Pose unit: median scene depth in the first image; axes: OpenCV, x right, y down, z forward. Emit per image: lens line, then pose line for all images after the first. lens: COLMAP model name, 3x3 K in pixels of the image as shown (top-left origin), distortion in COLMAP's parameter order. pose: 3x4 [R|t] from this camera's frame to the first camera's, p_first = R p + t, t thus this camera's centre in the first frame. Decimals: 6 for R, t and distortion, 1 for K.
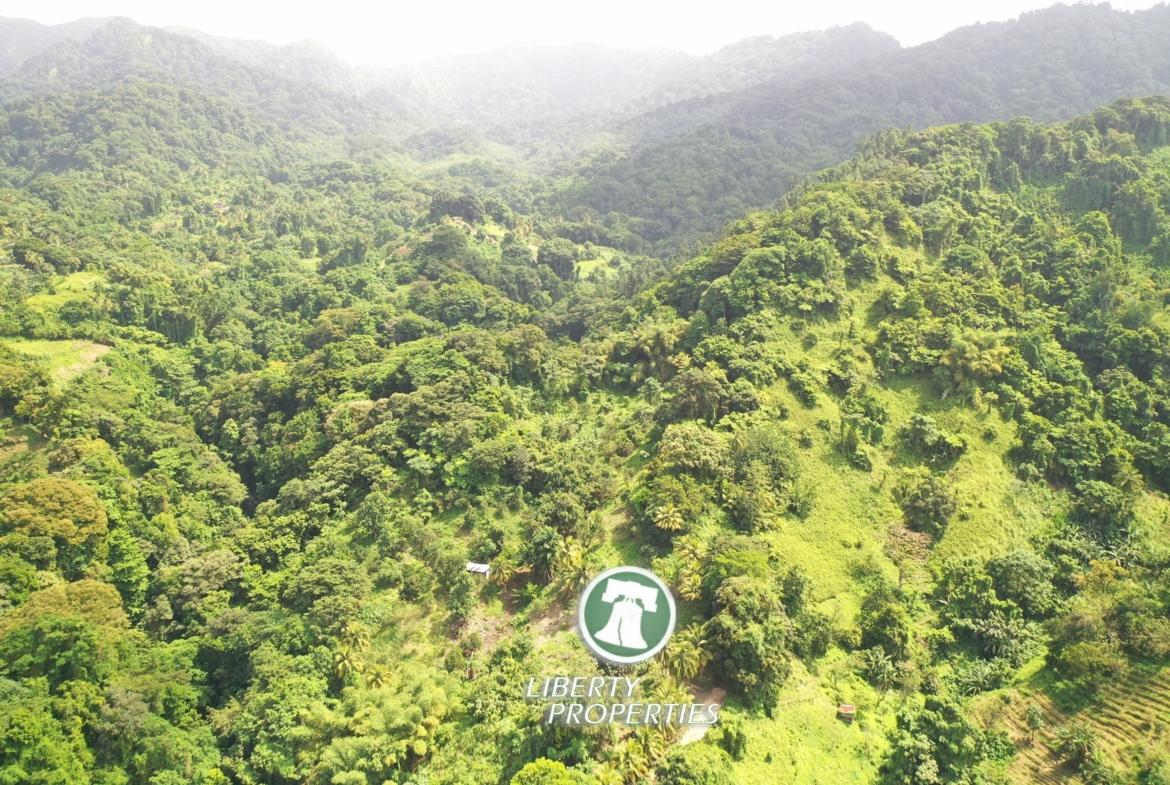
lens RADIAL K [[926.3, 0, 585.9], [0, 926.3, 388.6], [0, 0, 1]] dist [-0.001334, 0.001522]
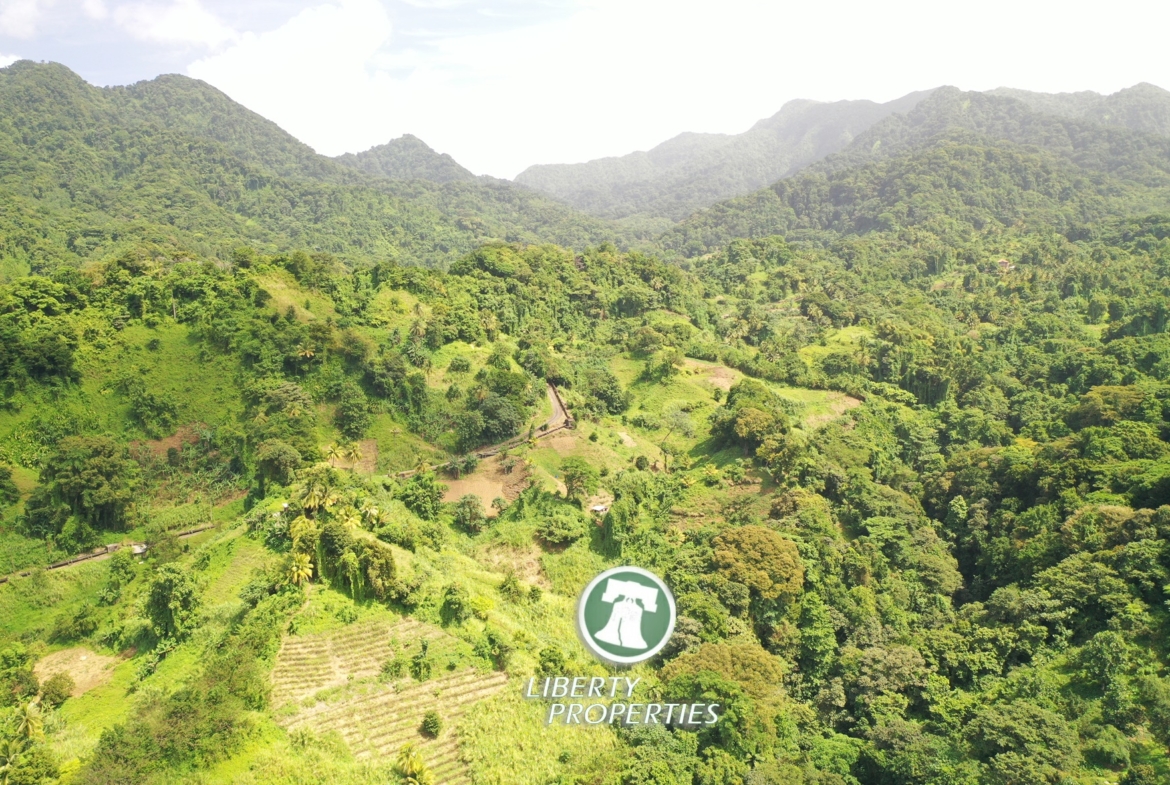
lens RADIAL K [[926.3, 0, 587.5], [0, 926.3, 391.9], [0, 0, 1]] dist [-0.001334, 0.001522]
pose [[0.692970, 0.101850, -0.713736, -0.001402], [-0.144683, 0.989478, 0.000725, -0.019249], [0.706300, 0.102763, 0.700414, 0.123595]]
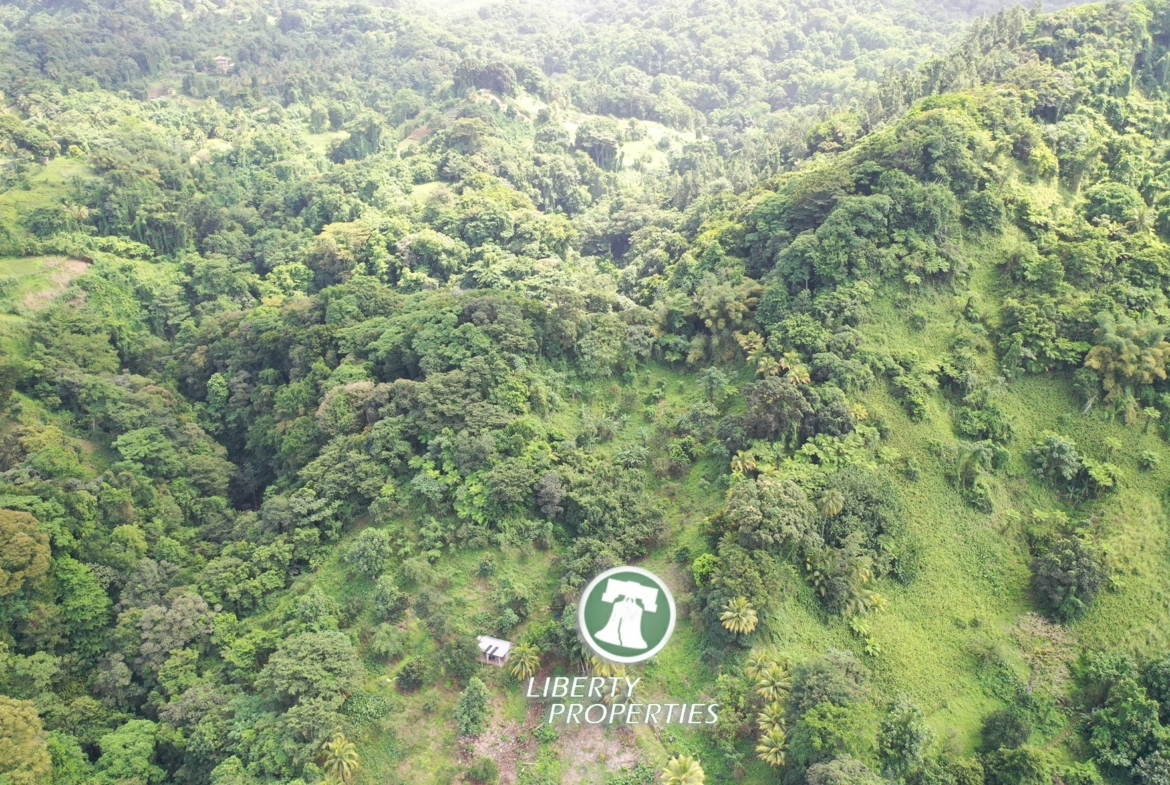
lens RADIAL K [[926.3, 0, 587.4], [0, 926.3, 391.3], [0, 0, 1]] dist [-0.001334, 0.001522]
pose [[0.999137, 0.020339, -0.036227, -0.009661], [-0.013544, 0.983796, 0.178782, -0.134846], [0.039277, -0.178137, 0.983222, 0.202136]]
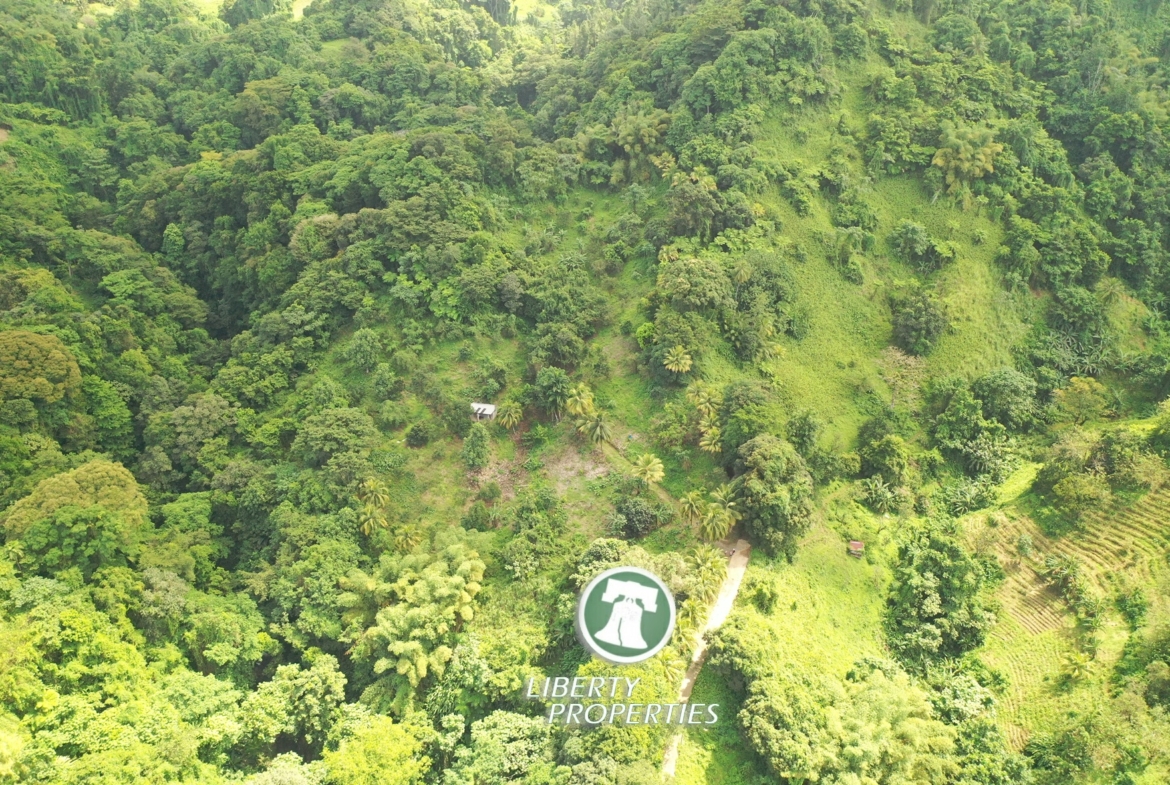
lens RADIAL K [[926.3, 0, 585.7], [0, 926.3, 394.2], [0, 0, 1]] dist [-0.001334, 0.001522]
pose [[0.995214, -0.048944, 0.084577, -0.071911], [0.020549, 0.950994, 0.308525, -0.101546], [-0.095533, -0.305310, 0.947449, 0.038411]]
